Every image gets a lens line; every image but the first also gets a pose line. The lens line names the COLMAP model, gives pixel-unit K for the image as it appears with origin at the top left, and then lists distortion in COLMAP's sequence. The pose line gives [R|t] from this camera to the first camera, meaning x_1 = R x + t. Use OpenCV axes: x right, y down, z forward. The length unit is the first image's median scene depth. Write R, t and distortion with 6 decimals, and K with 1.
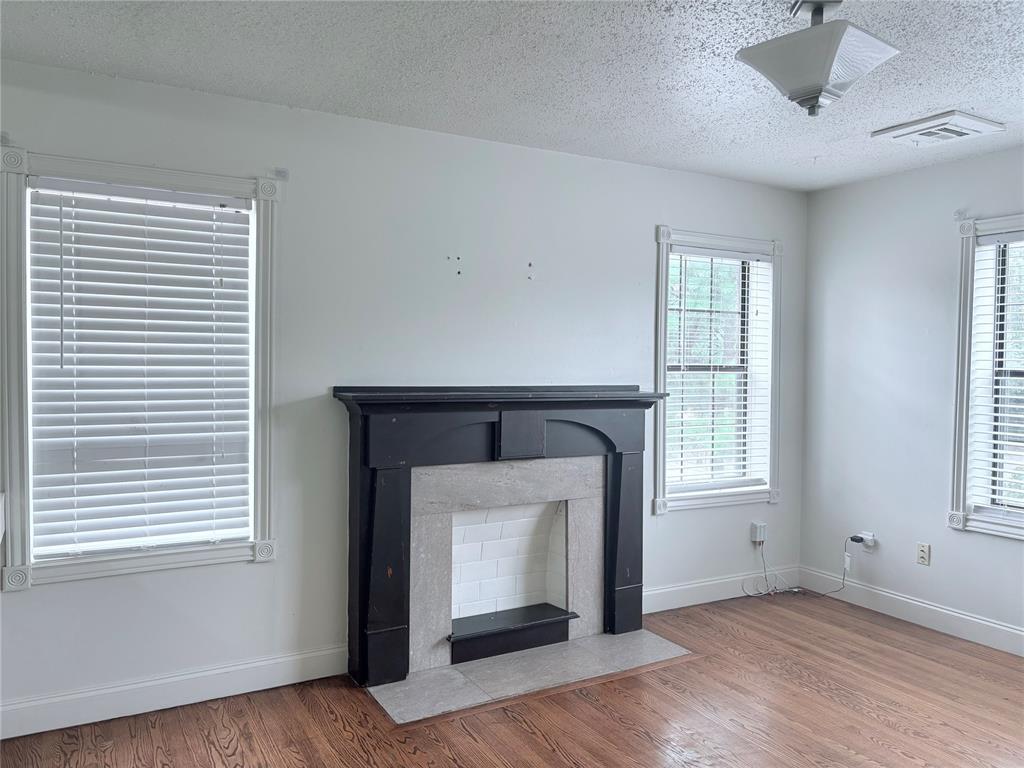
lens RADIAL K [[774.8, 0, 502.9], [0, 774.8, 390.5], [0, 0, 1]] dist [0.032338, -0.039245]
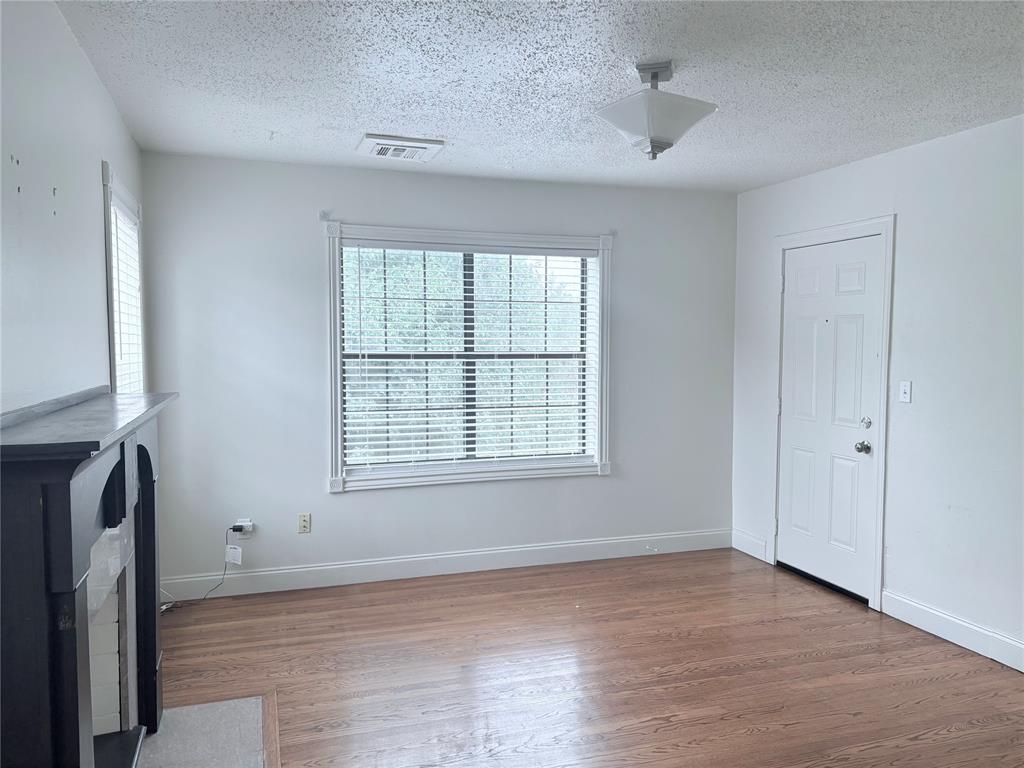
lens RADIAL K [[774.8, 0, 501.5], [0, 774.8, 391.0], [0, 0, 1]] dist [0.032338, -0.039245]
pose [[0.170755, -0.063246, 0.983282, -0.499832], [0.036710, 0.997653, 0.057795, -0.028790], [-0.984629, 0.026228, 0.172676, 0.574309]]
